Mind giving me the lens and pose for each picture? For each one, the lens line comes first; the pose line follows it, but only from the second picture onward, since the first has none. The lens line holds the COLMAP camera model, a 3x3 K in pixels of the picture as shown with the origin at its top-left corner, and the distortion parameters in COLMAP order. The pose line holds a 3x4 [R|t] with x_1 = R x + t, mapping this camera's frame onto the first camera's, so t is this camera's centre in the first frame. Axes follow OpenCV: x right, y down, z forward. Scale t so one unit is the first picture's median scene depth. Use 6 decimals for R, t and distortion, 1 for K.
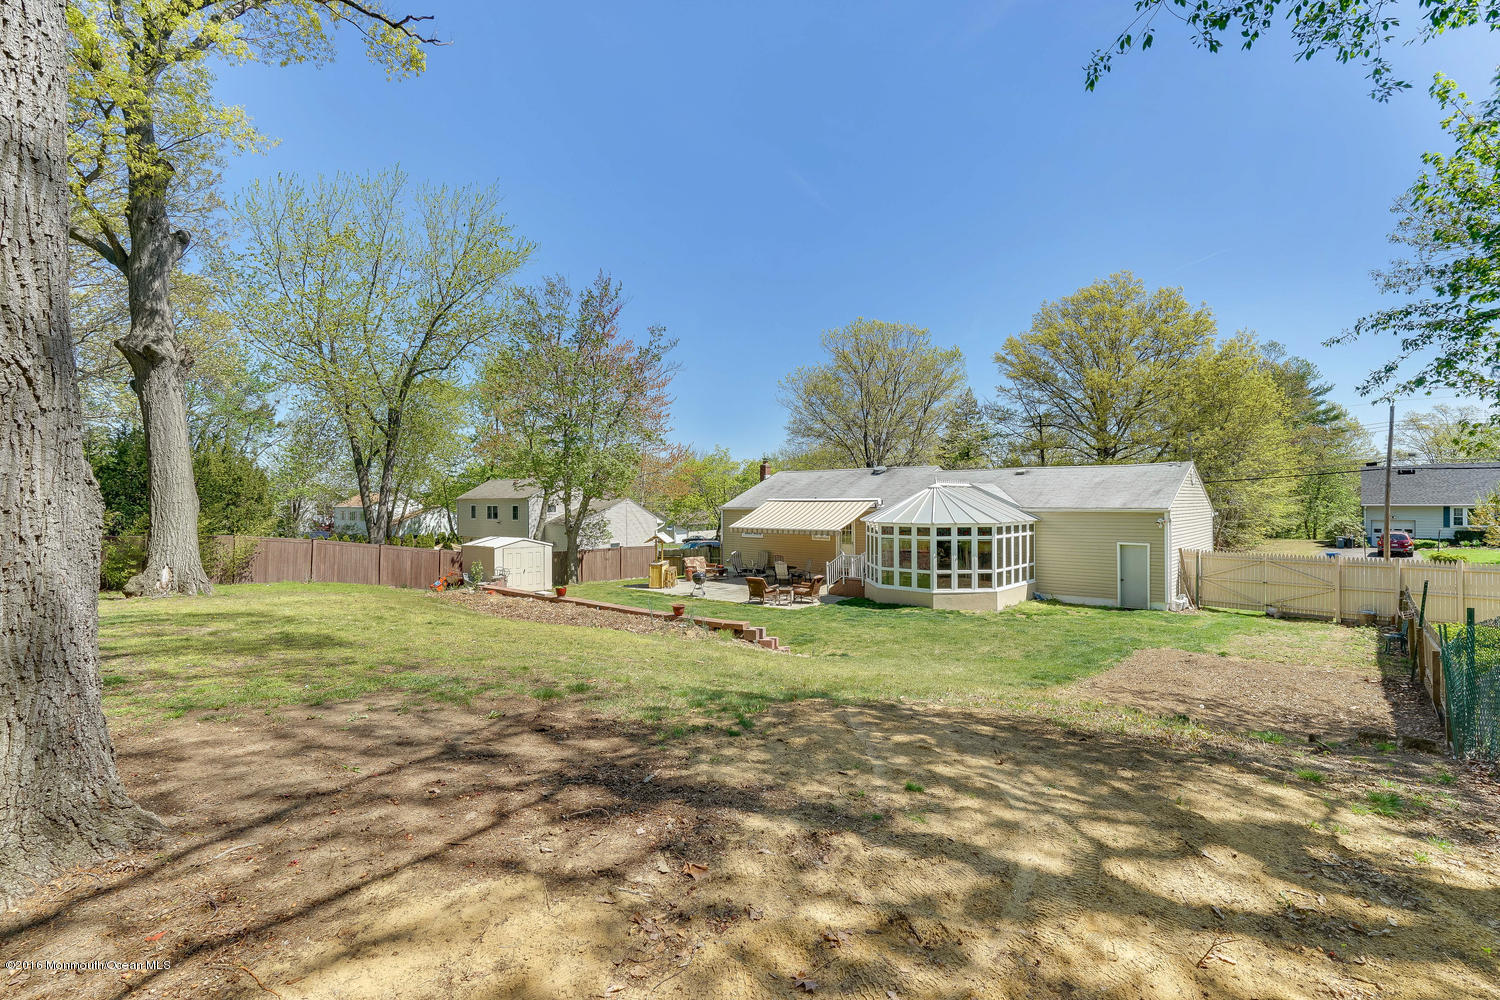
lens RADIAL K [[684.1, 0, 751.1], [0, 684.1, 499.3], [0, 0, 1]] dist [-0.001855, 0.001327]
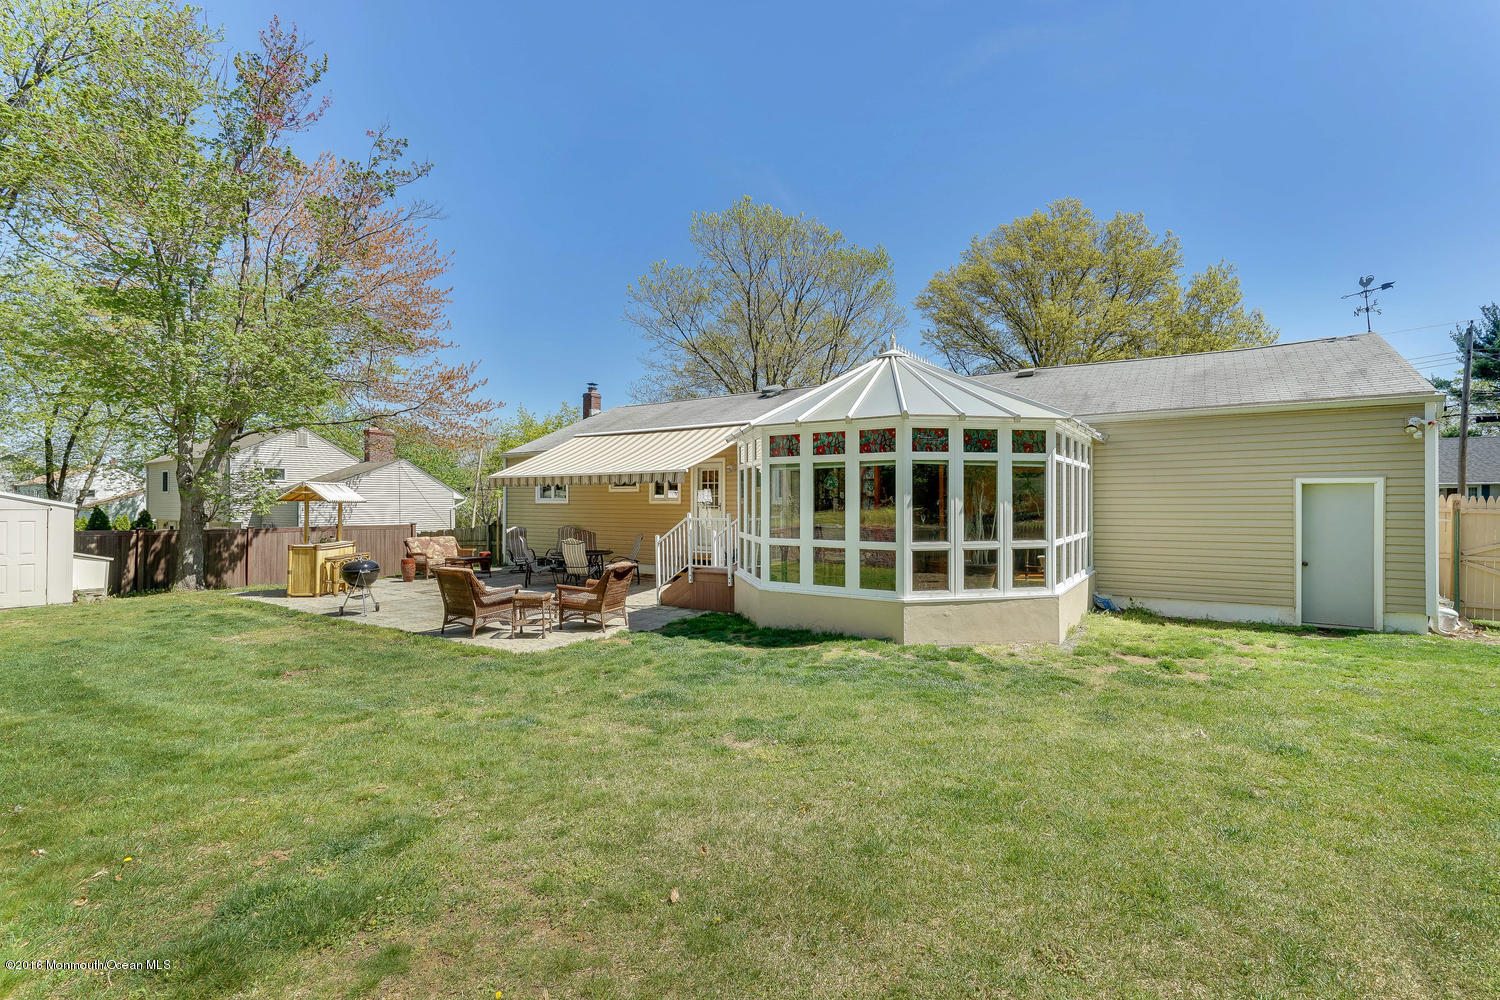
lens RADIAL K [[684.1, 0, 751.1], [0, 684.1, 499.3], [0, 0, 1]] dist [-0.001855, 0.001327]
pose [[0.989490, 0.004398, 0.144532, 0.123659], [-0.003997, 0.999987, -0.003063, 0.078754], [-0.144544, 0.002453, 0.989495, 0.612966]]
